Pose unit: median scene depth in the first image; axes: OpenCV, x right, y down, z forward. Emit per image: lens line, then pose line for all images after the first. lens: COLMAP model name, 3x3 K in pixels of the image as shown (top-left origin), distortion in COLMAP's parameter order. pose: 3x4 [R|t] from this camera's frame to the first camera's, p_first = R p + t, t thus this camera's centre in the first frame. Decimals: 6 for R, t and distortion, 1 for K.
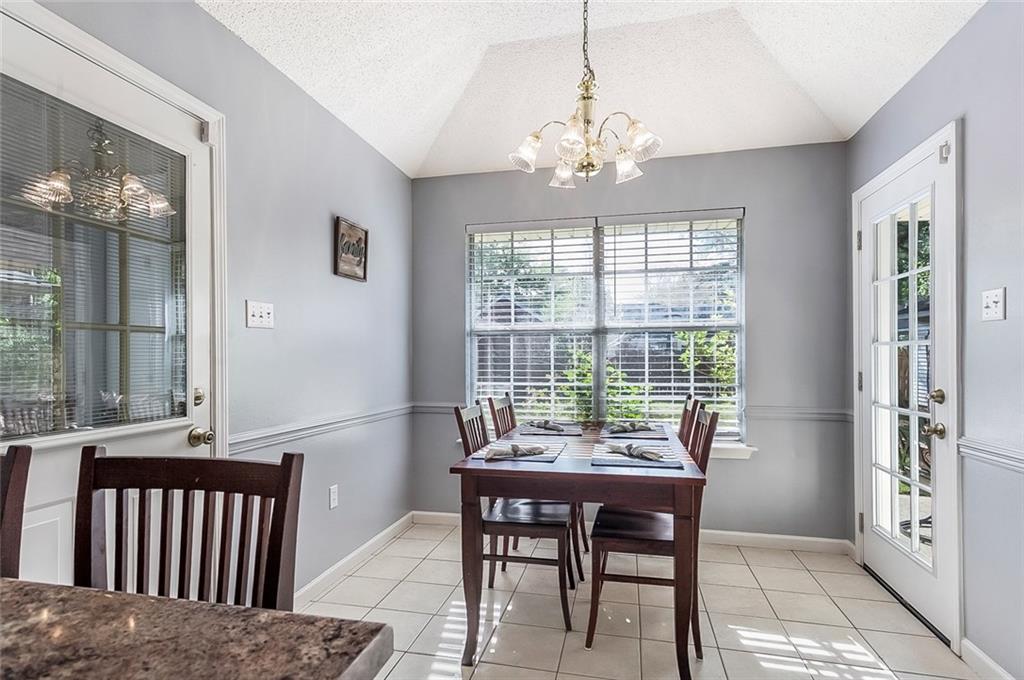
lens RADIAL K [[539.0, 0, 507.0], [0, 539.0, 354.7], [0, 0, 1]] dist [0.016341, 0.000604]
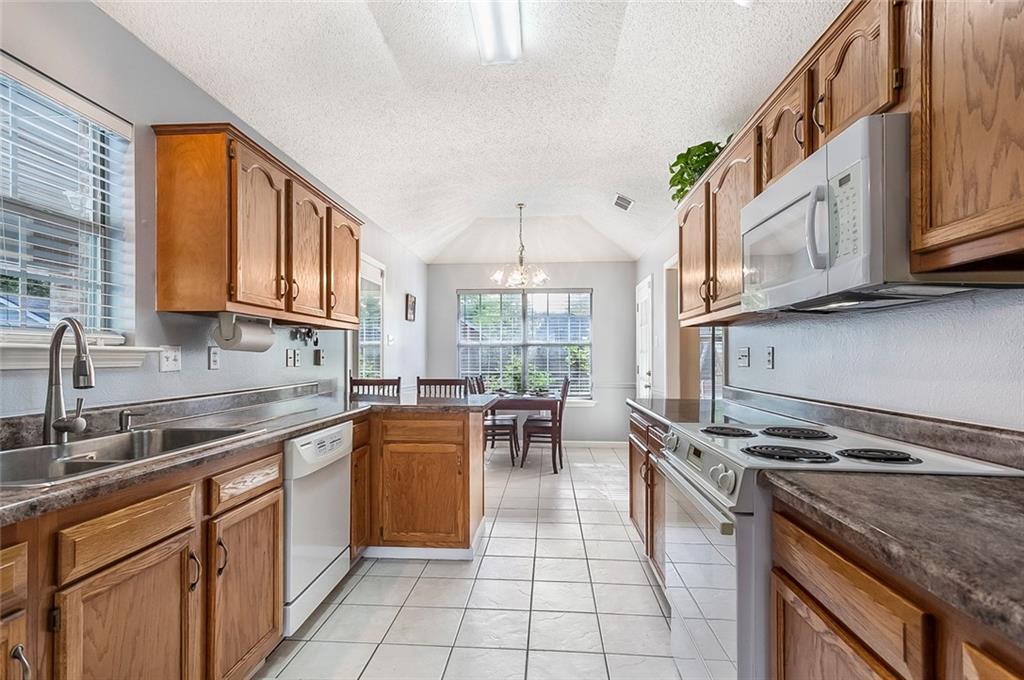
lens RADIAL K [[487.4, 0, 506.5], [0, 487.4, 358.6], [0, 0, 1]] dist [-0.000026, -0.000143]
pose [[0.990031, 0.005667, 0.140734, -0.152408], [-0.006058, 0.999979, 0.002351, 0.000955], [-0.140718, -0.003180, 0.990045, -0.795712]]
